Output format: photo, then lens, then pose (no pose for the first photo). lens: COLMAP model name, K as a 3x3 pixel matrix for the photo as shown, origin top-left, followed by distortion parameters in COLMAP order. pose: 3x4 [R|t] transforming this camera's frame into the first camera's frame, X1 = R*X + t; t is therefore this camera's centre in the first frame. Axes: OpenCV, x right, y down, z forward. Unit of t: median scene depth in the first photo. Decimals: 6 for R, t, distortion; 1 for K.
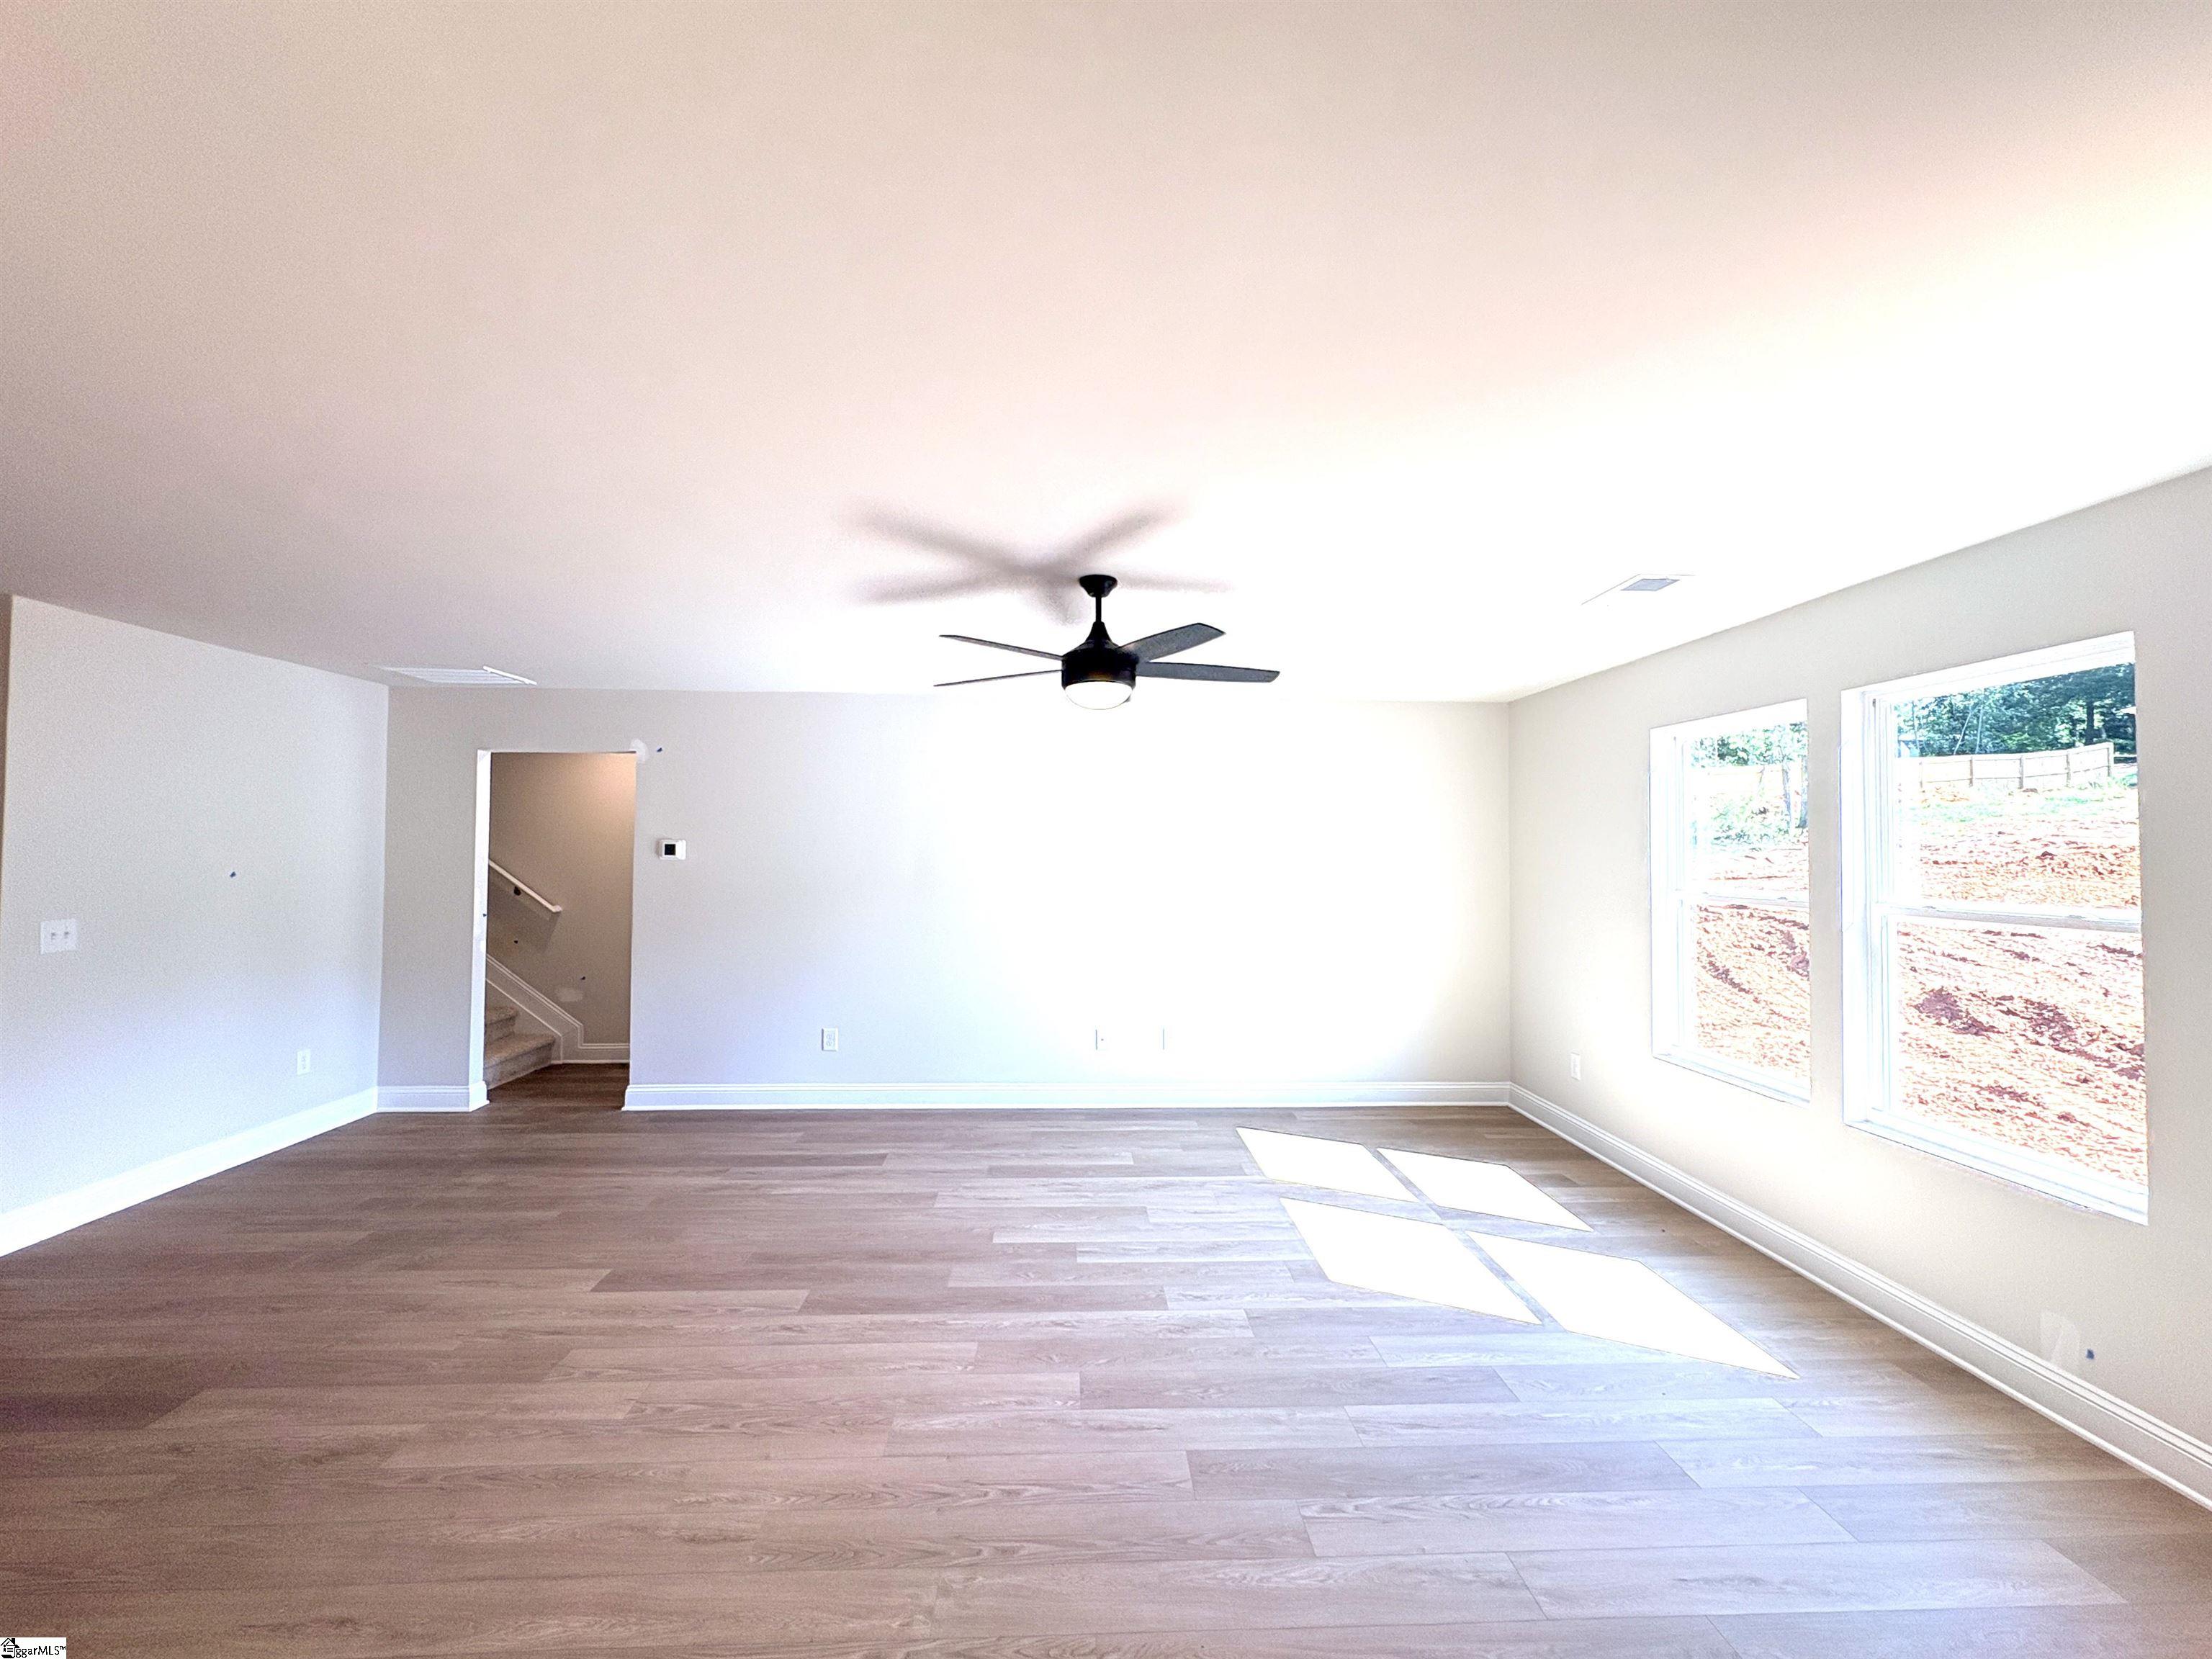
lens RADIAL K [[916.9, 0, 1109.3], [0, 916.9, 823.1], [0, 0, 1]] dist [-0.000675, -0.000329]
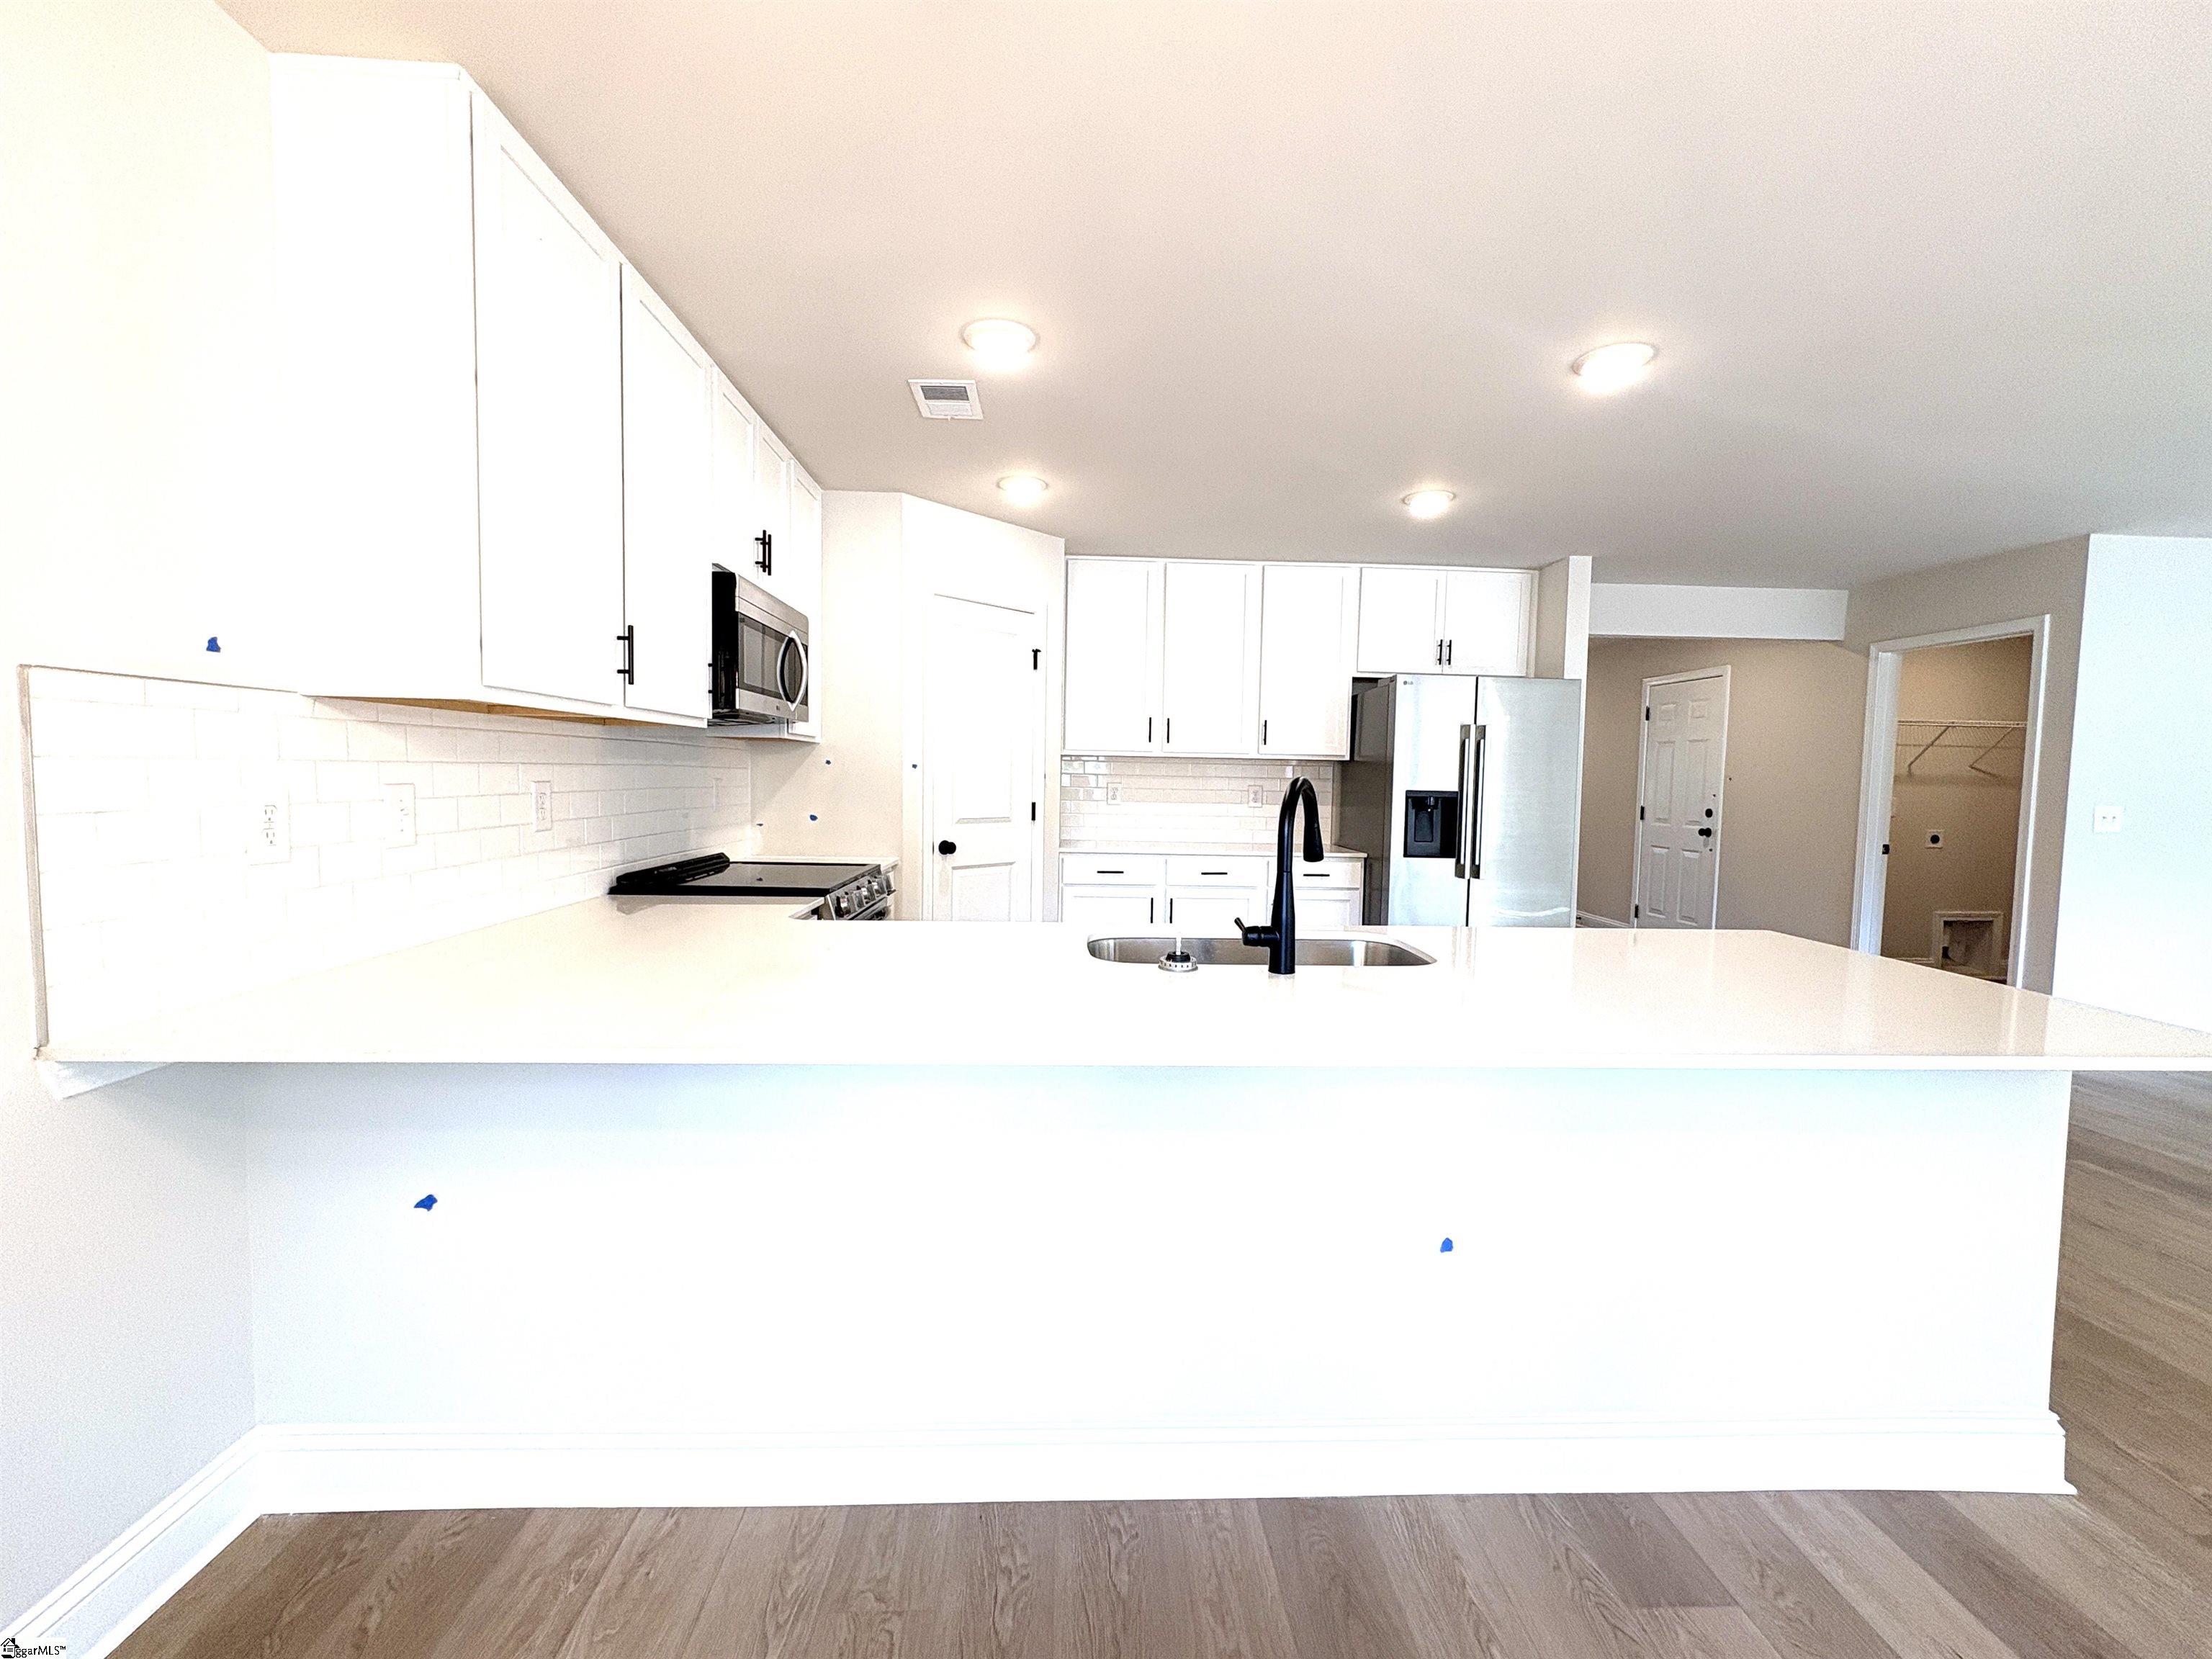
lens RADIAL K [[916.9, 0, 1109.3], [0, 916.9, 823.1], [0, 0, 1]] dist [-0.000675, -0.000329]
pose [[0.001777, 0.046828, -0.998901, 0.044124], [0.009984, 0.998852, 0.046844, 0.077361], [0.999949, -0.010056, 0.001307, -0.372814]]
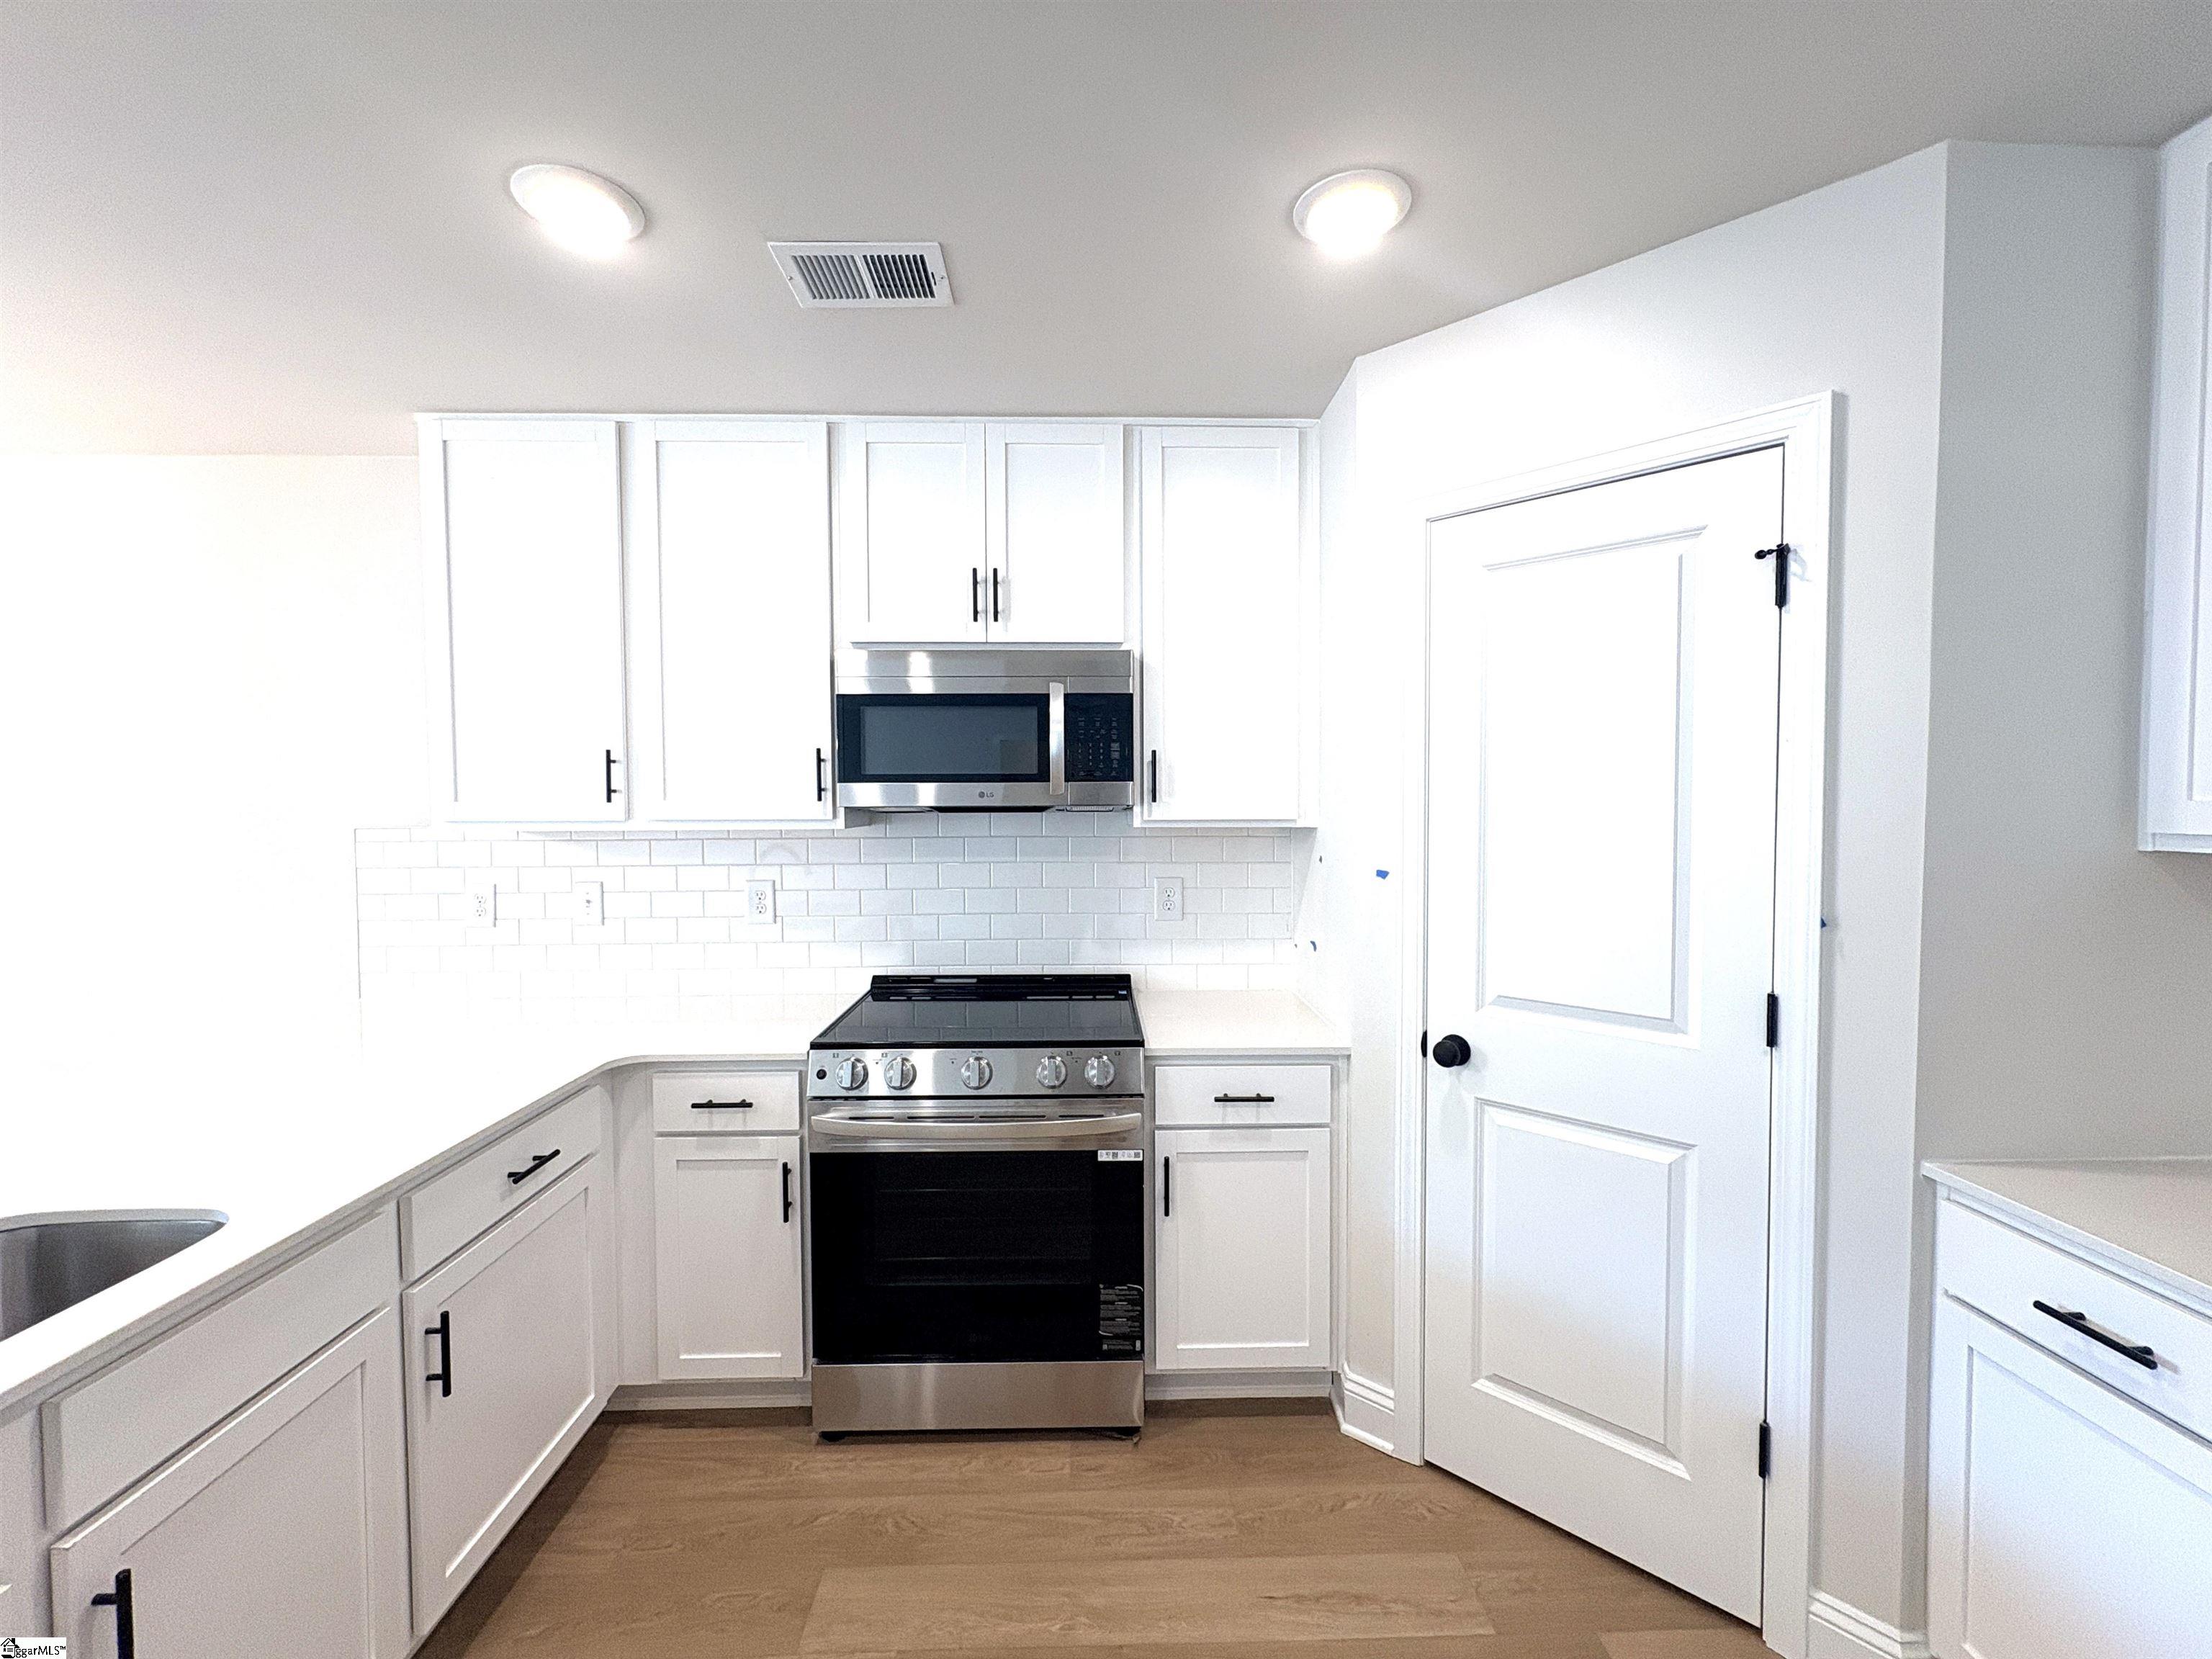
lens RADIAL K [[910.1, 0, 1099.1], [0, 910.1, 833.2], [0, 0, 1]] dist [0.000164, 0.000103]
pose [[-0.999779, -0.004508, 0.020557, -1.183484], [-0.004372, 0.999968, 0.006628, 0.015837], [-0.020586, 0.006537, -0.999767, 0.056947]]
